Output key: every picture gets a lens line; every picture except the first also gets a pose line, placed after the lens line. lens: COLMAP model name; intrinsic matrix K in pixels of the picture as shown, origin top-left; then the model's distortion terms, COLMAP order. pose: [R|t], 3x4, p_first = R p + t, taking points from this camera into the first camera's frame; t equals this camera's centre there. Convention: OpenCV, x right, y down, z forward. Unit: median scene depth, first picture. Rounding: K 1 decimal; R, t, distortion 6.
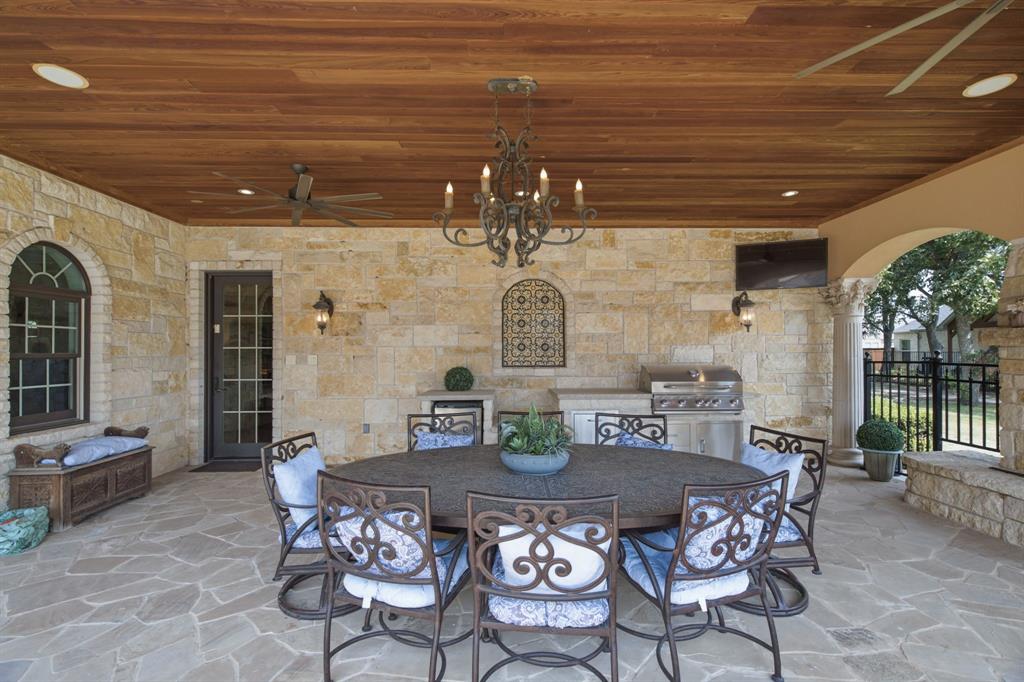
lens RADIAL K [[466.5, 0, 510.1], [0, 466.5, 345.8], [0, 0, 1]] dist [-0.004443, -0.000101]
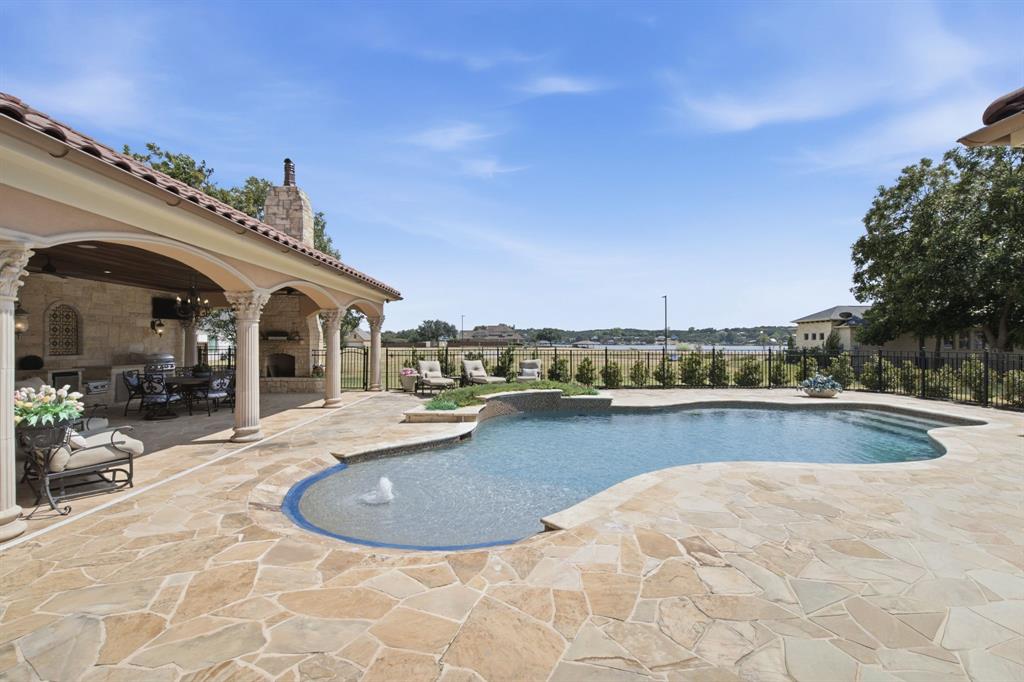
lens RADIAL K [[466.5, 0, 511.9], [0, 466.5, 342.4], [0, 0, 1]] dist [-0.004443, -0.000101]
pose [[-0.017150, 0.005261, 0.999839, -1.726657], [-0.006478, 0.999965, -0.005373, -0.003631], [-0.999832, -0.006569, -0.017115, -0.651975]]
